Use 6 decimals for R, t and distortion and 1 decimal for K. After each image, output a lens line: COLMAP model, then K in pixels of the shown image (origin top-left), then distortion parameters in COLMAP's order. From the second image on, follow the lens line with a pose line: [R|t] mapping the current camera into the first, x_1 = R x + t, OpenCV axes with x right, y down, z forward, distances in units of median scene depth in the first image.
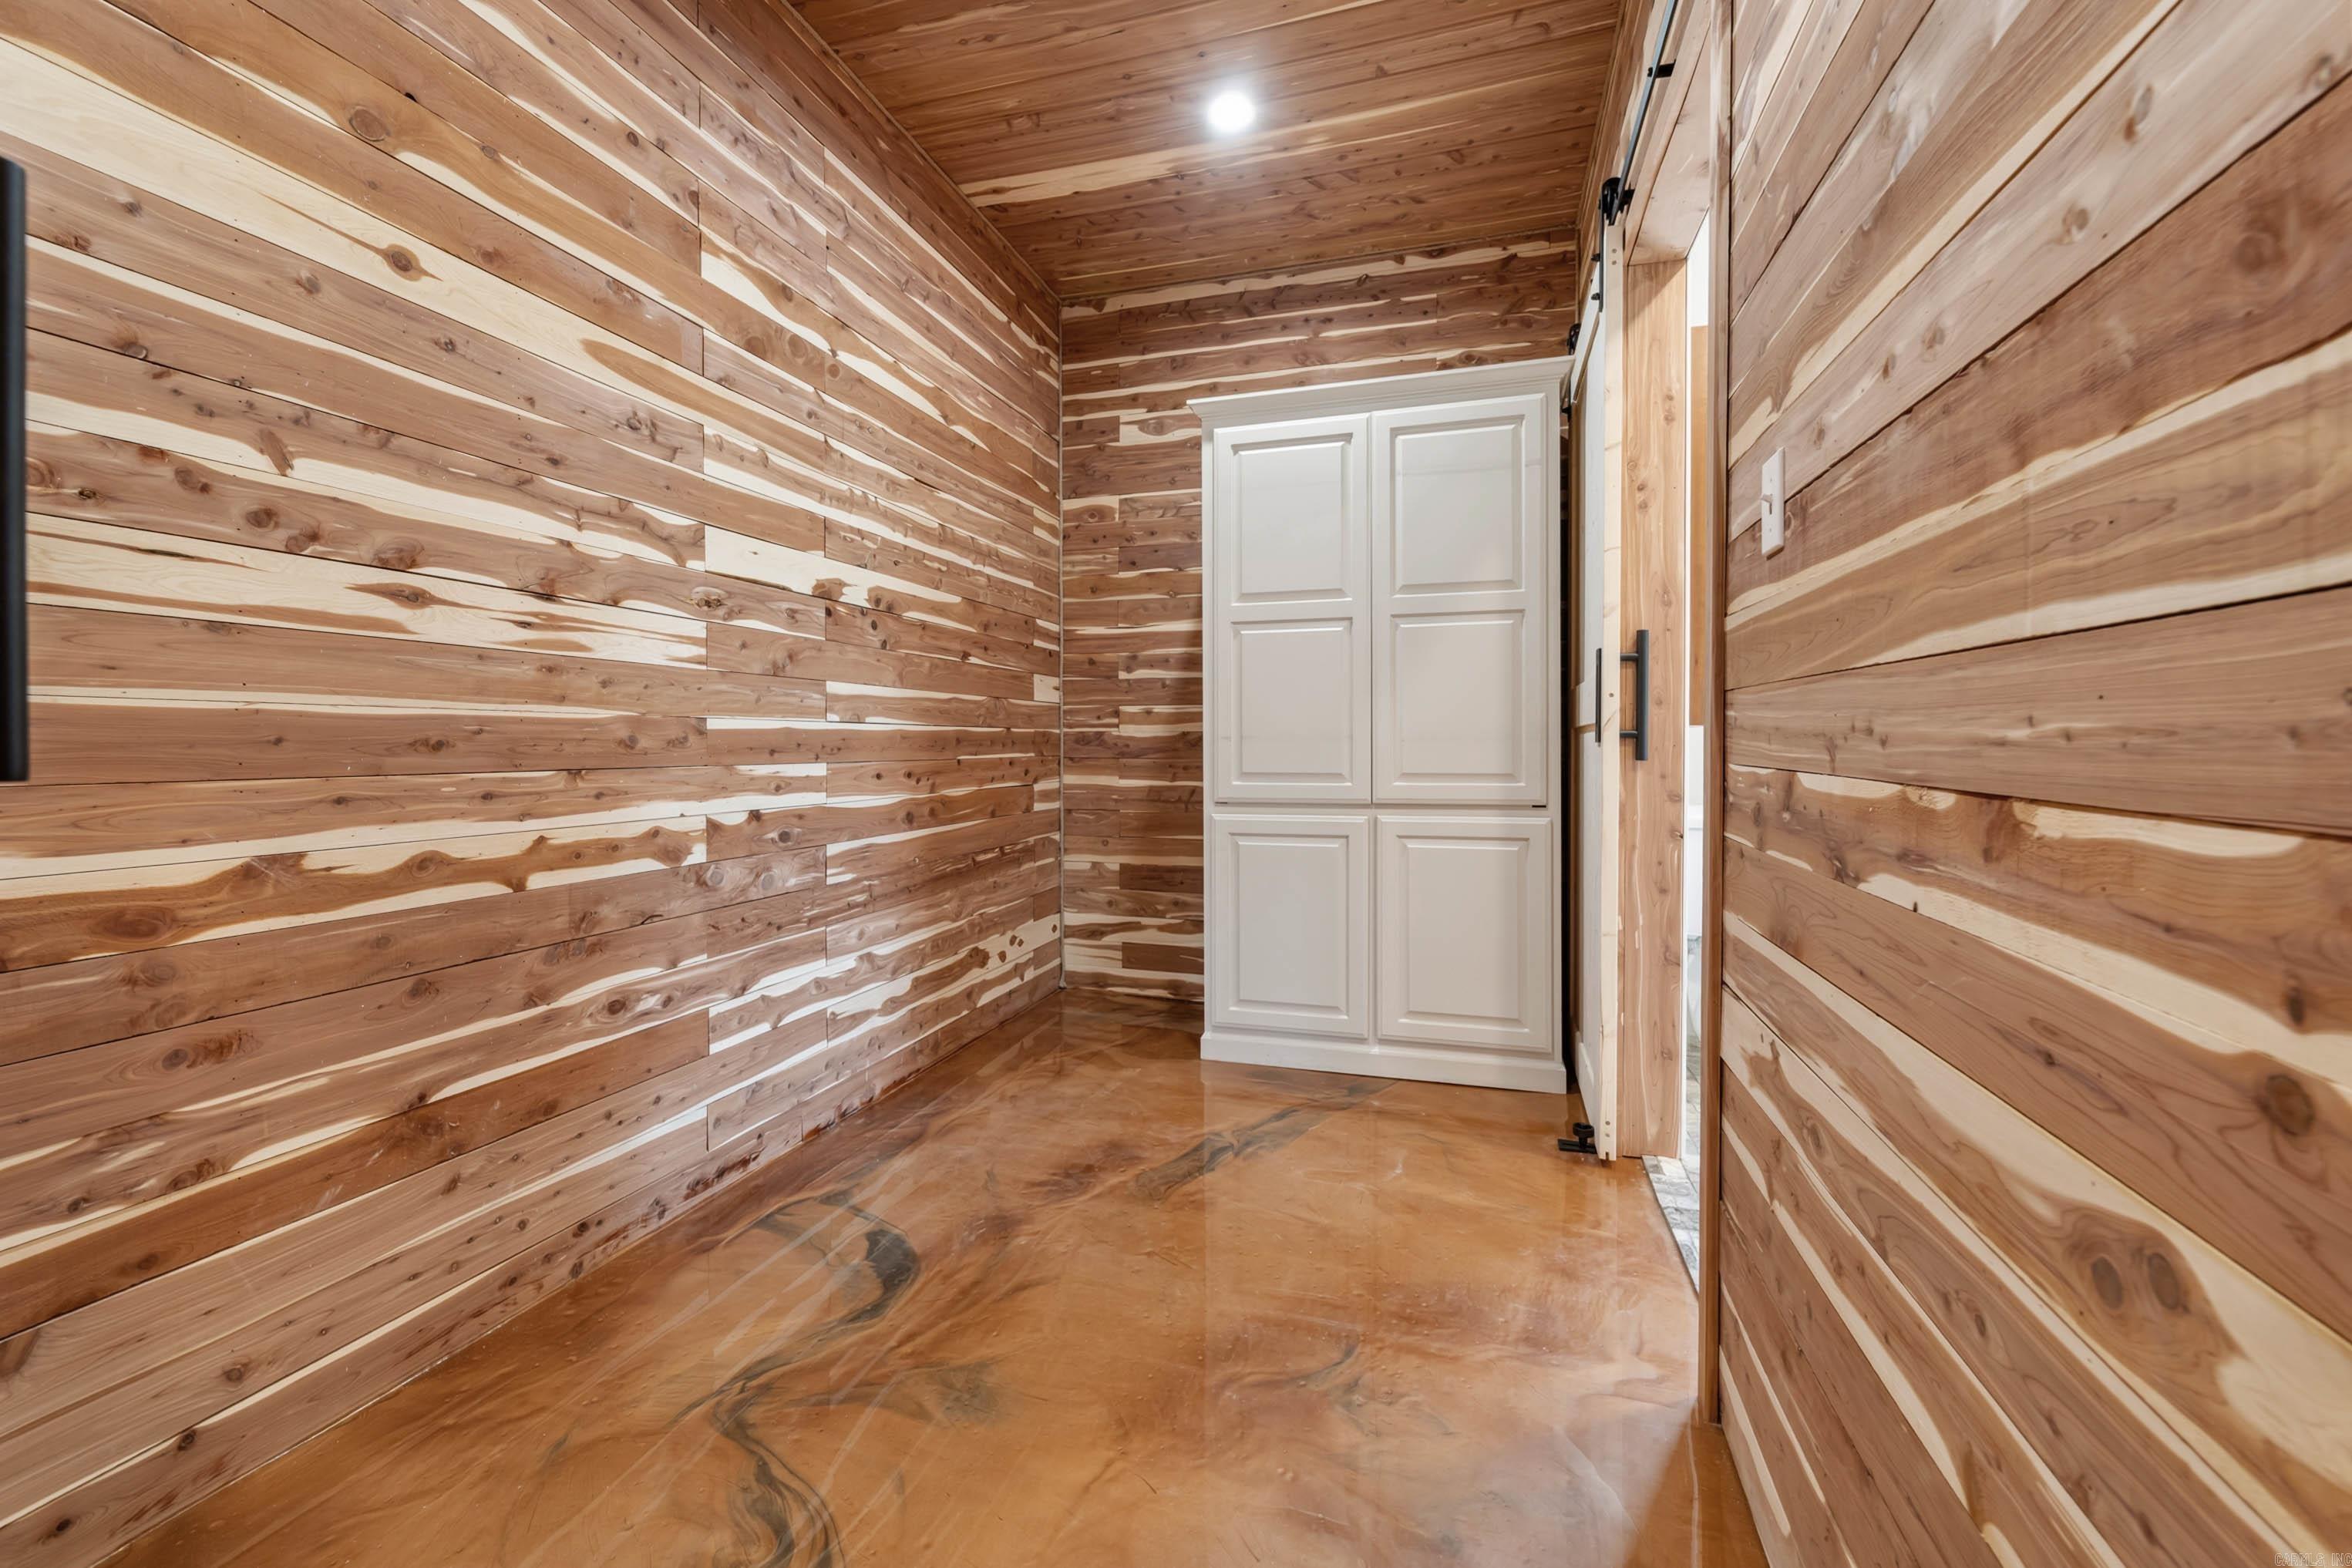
lens RADIAL K [[966.4, 0, 1179.7], [0, 966.4, 763.7], [0, 0, 1]] dist [0.002211, -0.000721]
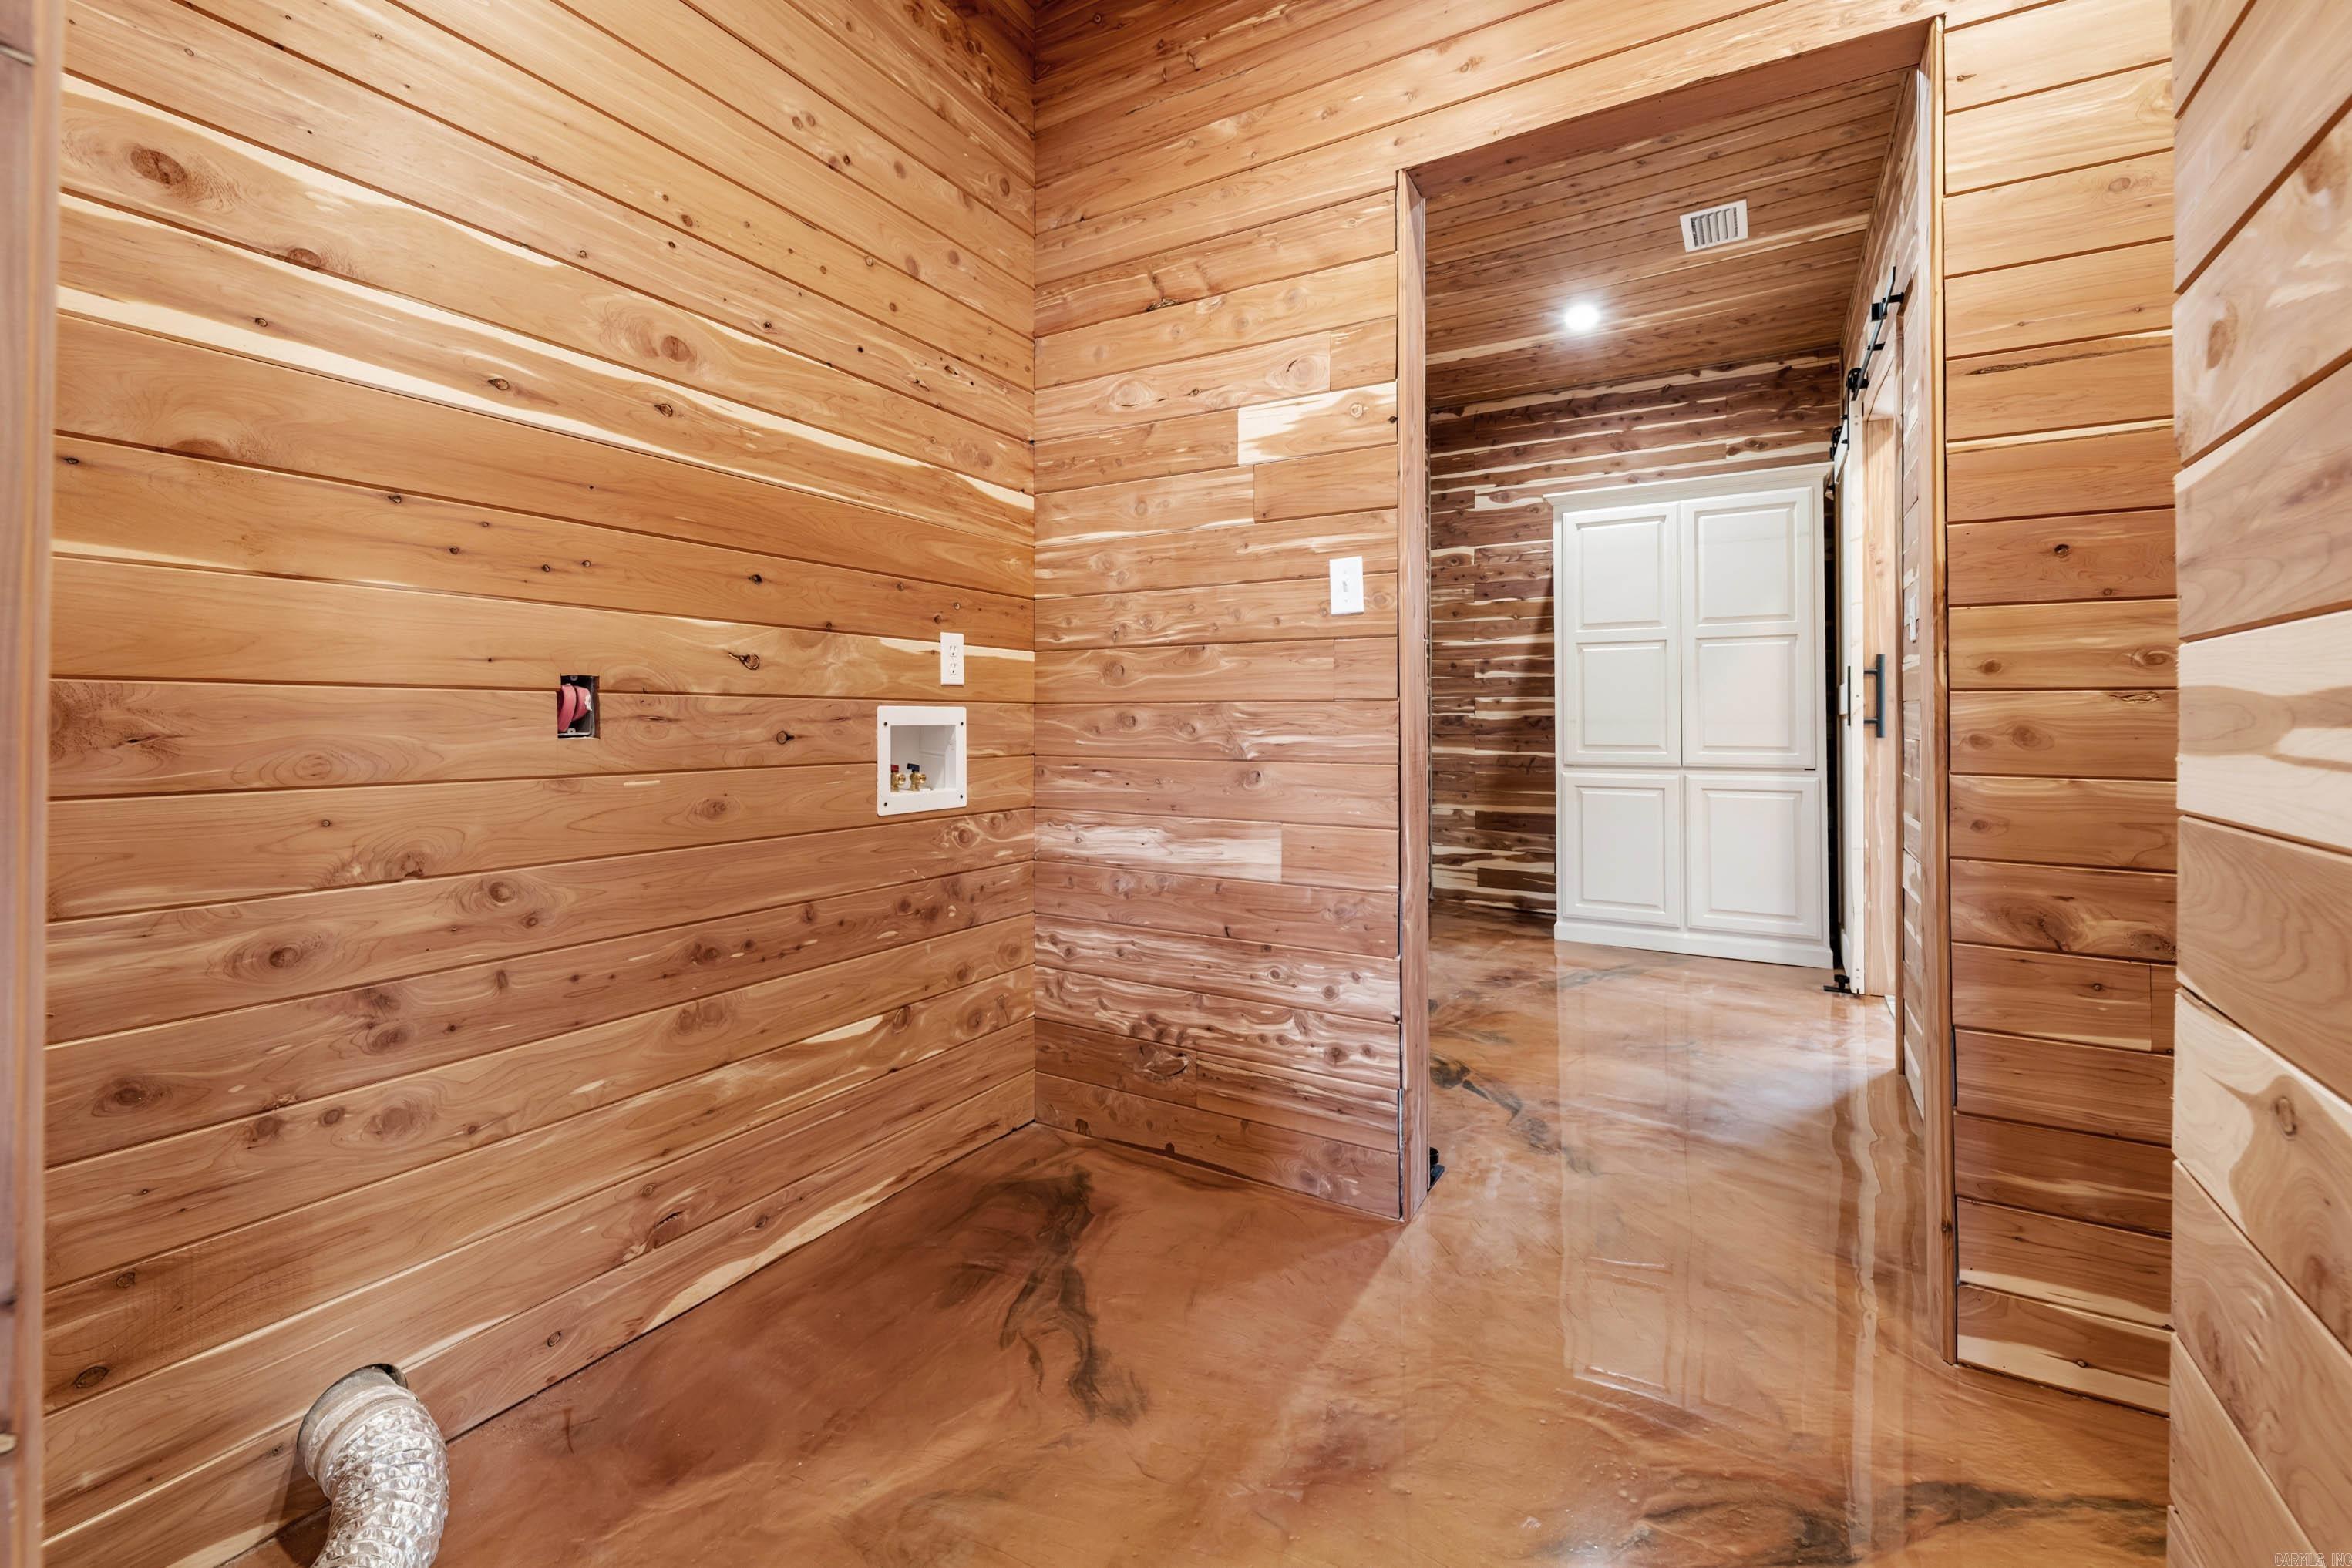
lens RADIAL K [[966.4, 0, 1184.6], [0, 966.4, 714.1], [0, 0, 1]] dist [0.002211, -0.000721]
pose [[0.971911, 0.001140, -0.235346, -0.159467], [-0.007709, 0.999606, -0.026992, 0.006084], [0.235223, 0.028048, 0.971537, -0.507384]]
